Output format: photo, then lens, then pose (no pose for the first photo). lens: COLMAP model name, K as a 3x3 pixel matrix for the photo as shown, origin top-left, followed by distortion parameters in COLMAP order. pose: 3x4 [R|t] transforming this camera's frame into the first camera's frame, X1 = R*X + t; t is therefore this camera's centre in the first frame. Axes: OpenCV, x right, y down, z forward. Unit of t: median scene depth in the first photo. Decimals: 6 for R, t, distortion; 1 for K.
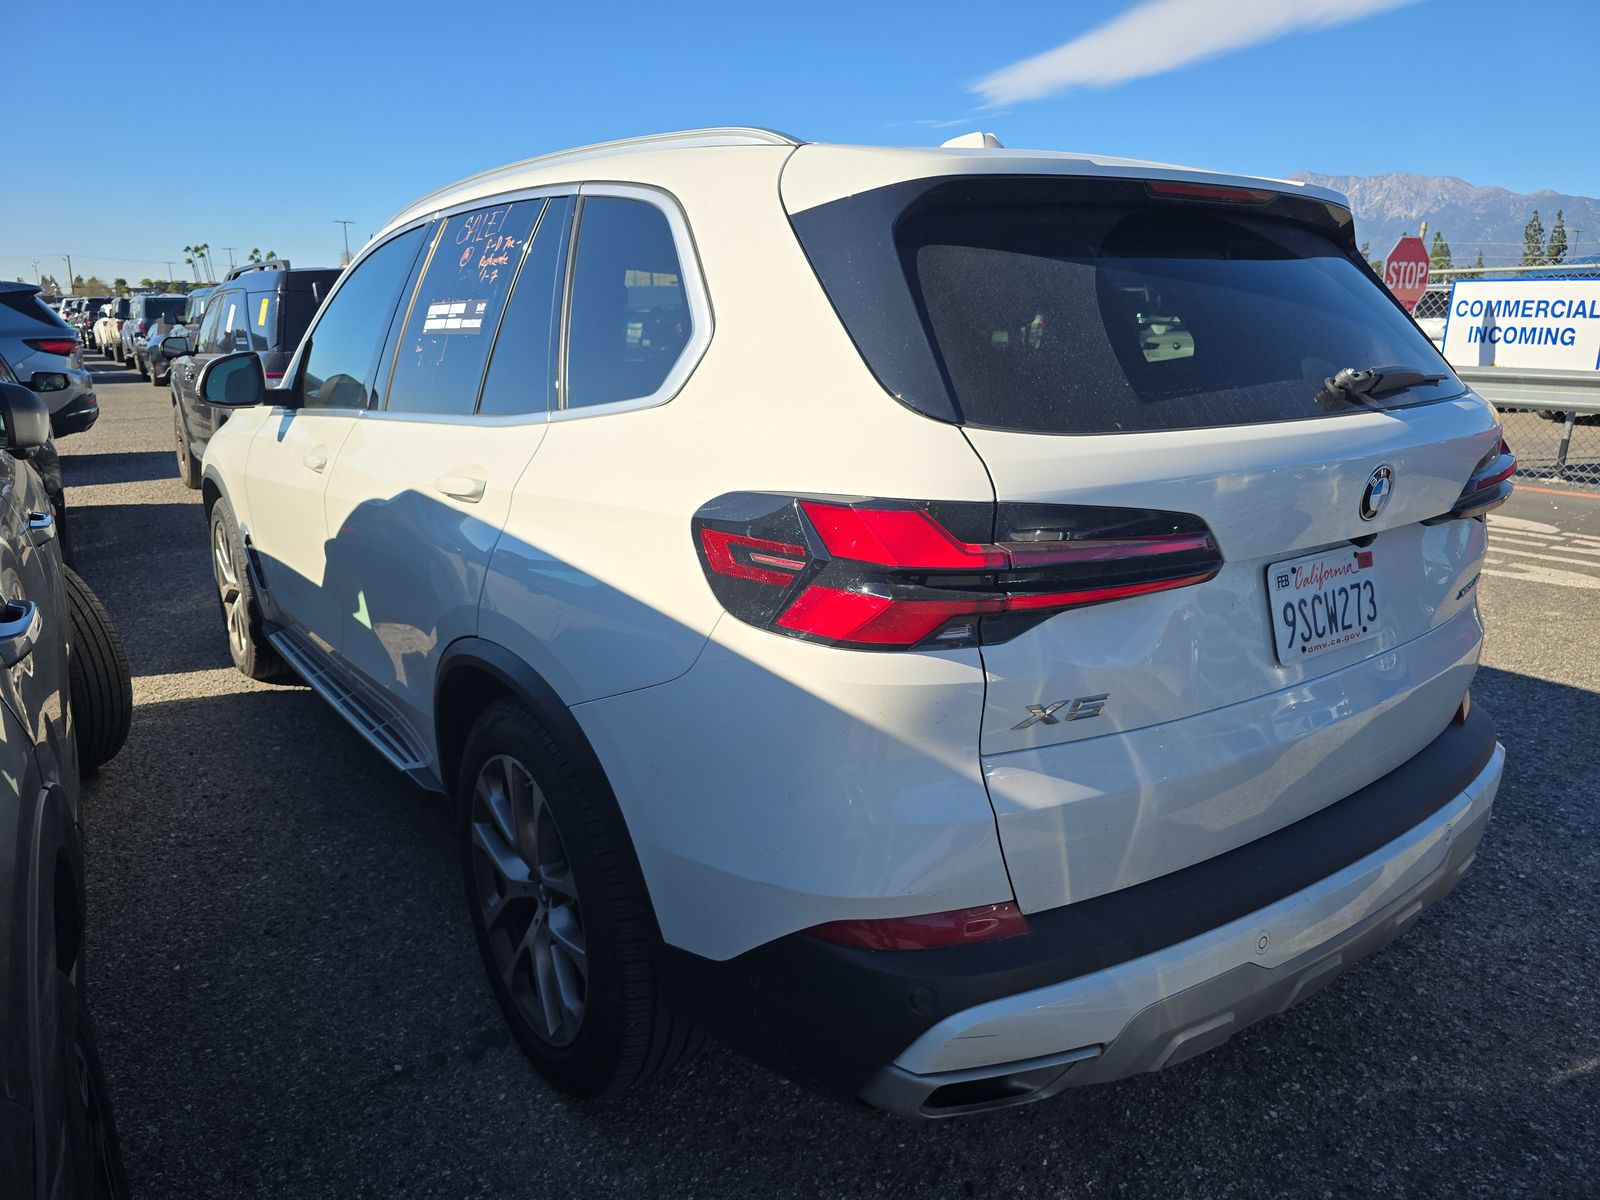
lens RADIAL K [[1080.5, 0, 800.0], [0, 1080.5, 600.0], [0, 0, 1]] dist [0.078727, -0.104305]
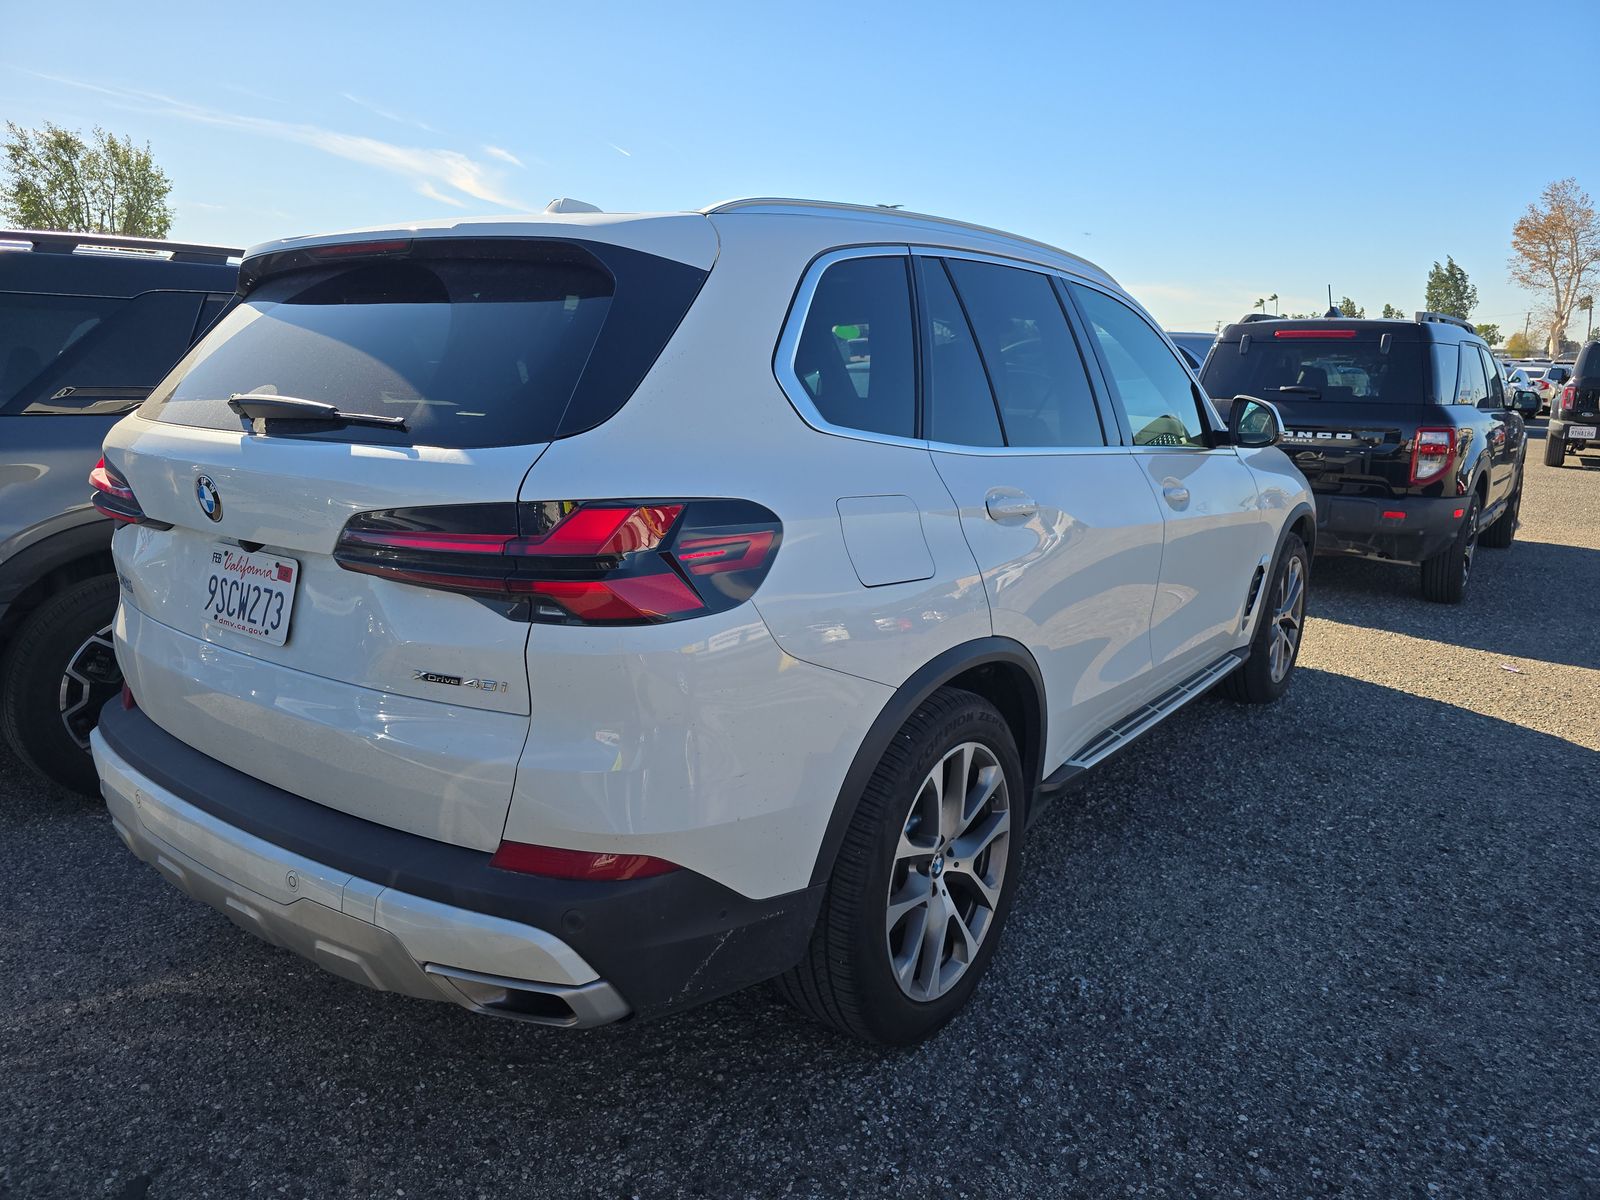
lens RADIAL K [[1080.5, 0, 800.0], [0, 1080.5, 600.0], [0, 0, 1]] dist [0.078727, -0.104305]
pose [[0.297781, 0.214365, -0.930255, 1.804292], [-0.260667, 0.955690, 0.136785, -0.314546], [0.918357, 0.201755, 0.340464, 1.182174]]
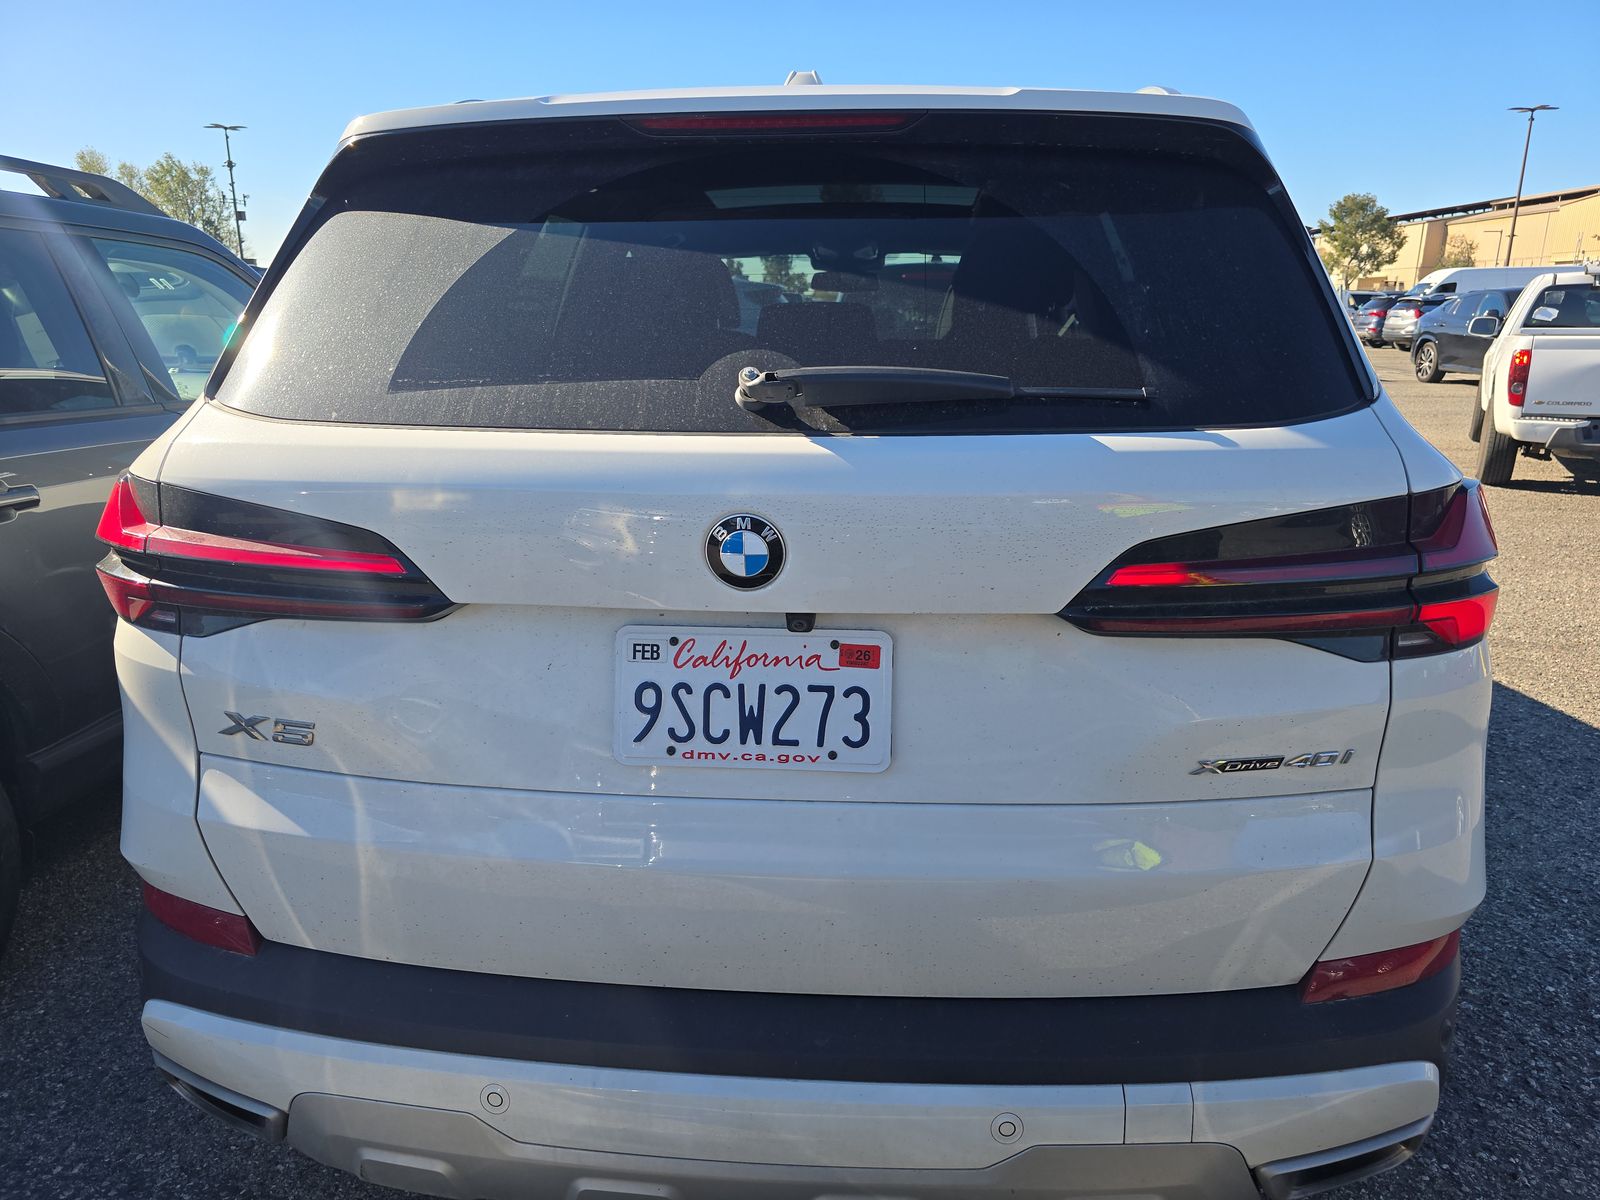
lens RADIAL K [[1080.5, 0, 800.0], [0, 1080.5, 600.0], [0, 0, 1]] dist [0.078727, -0.104305]
pose [[0.755870, 0.171292, -0.631918, 0.965552], [-0.167367, 0.983653, 0.066439, -0.116128], [0.632969, 0.055543, 0.772182, 0.492505]]
